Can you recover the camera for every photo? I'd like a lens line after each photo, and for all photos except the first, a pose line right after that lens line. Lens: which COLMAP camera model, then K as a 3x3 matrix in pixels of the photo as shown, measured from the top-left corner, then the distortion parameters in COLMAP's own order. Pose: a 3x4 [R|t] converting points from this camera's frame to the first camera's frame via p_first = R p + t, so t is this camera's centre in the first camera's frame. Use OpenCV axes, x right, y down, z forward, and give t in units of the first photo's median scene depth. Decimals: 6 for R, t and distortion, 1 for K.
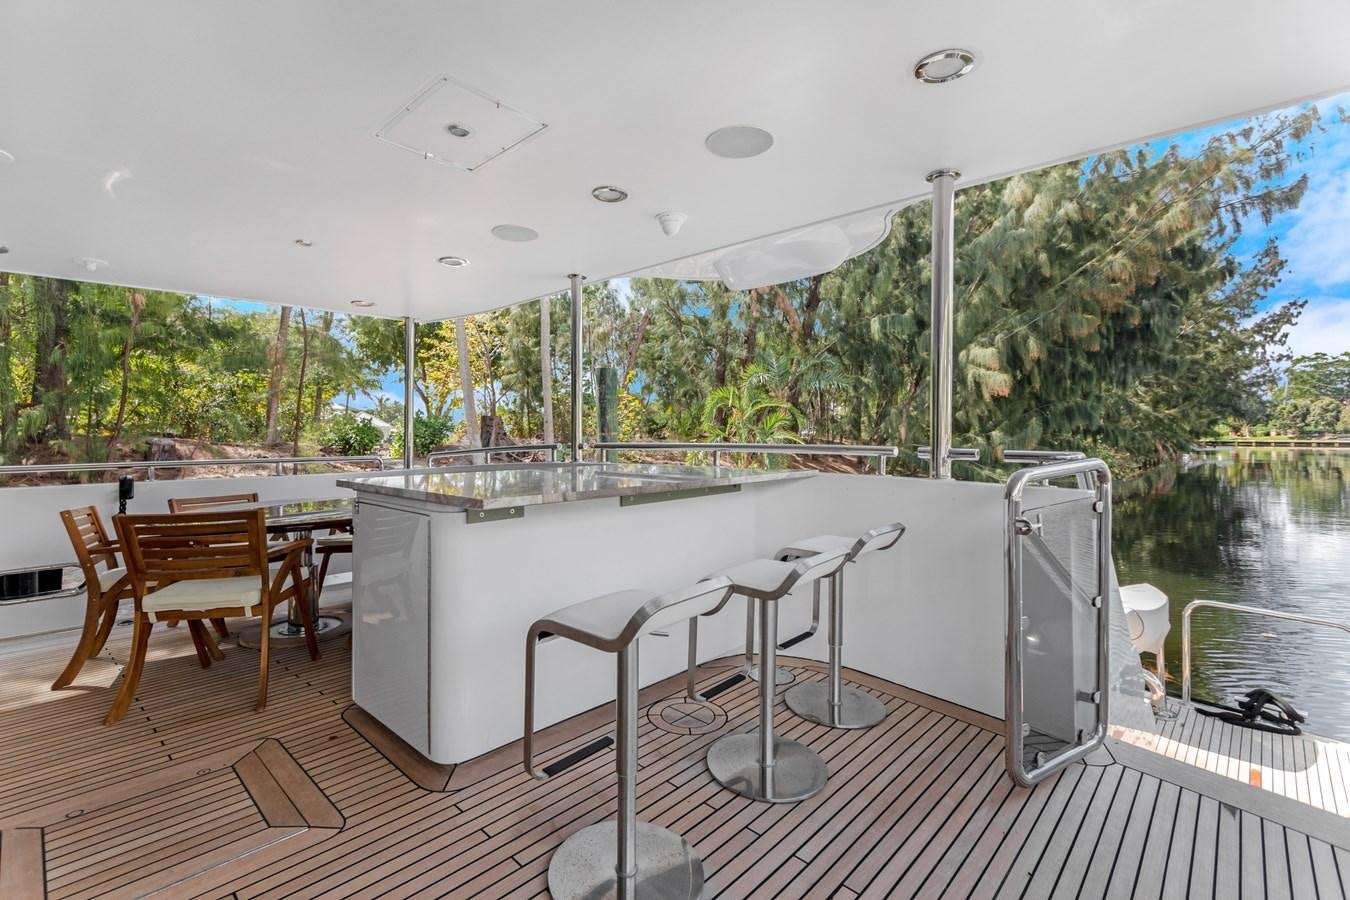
lens RADIAL K [[630.4, 0, 642.6], [0, 630.4, 469.4], [0, 0, 1]] dist [0.003341, 0.000932]
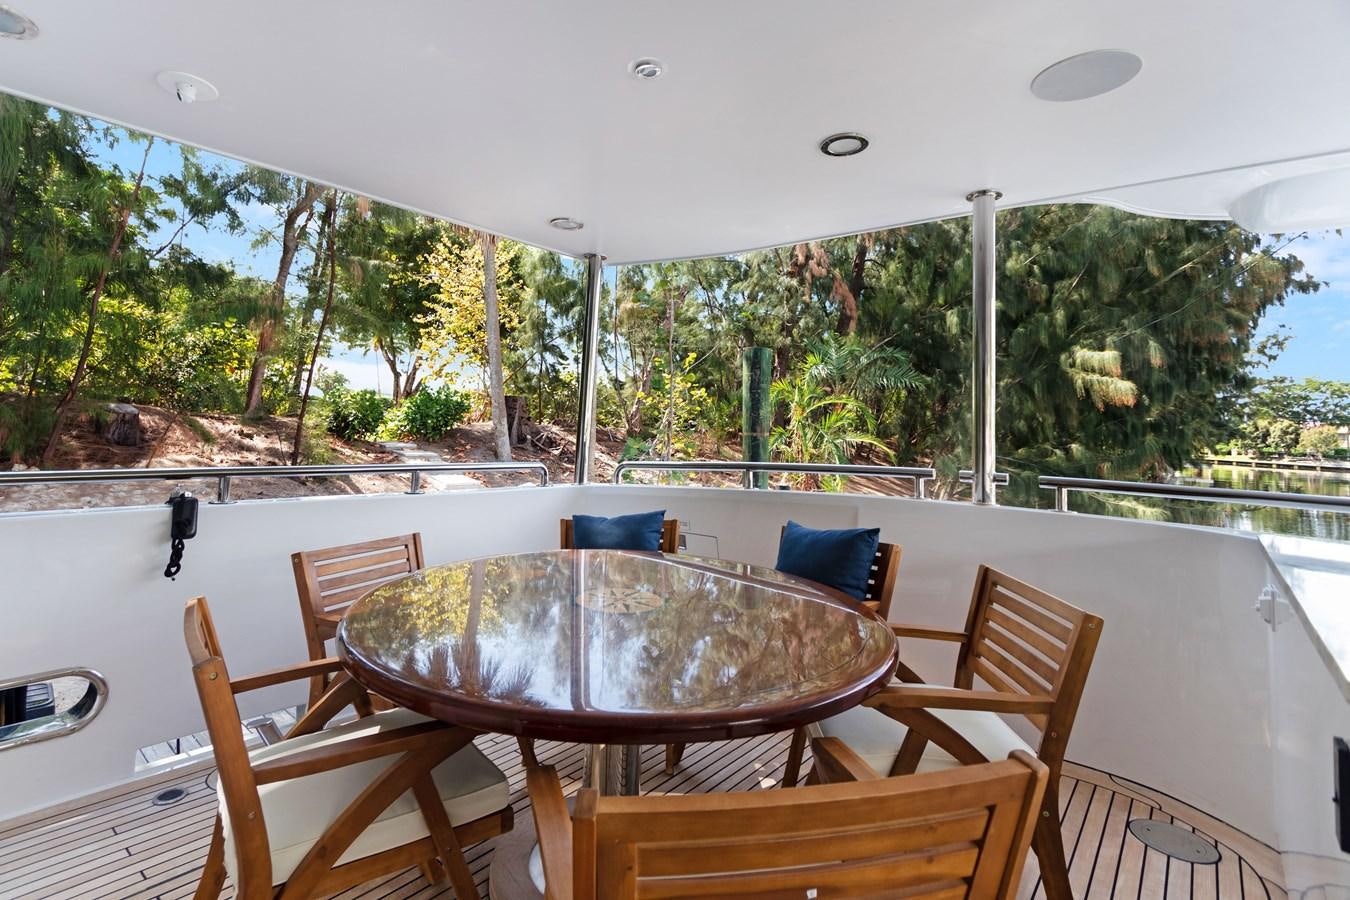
lens RADIAL K [[649.2, 0, 620.9], [0, 649.2, 392.4], [0, 0, 1]] dist [0.001812, -0.000087]
pose [[0.996362, 0.055358, 0.064796, -0.123888], [-0.048844, 0.993975, -0.098125, -0.009558], [-0.069838, 0.094603, 0.993062, 0.106832]]
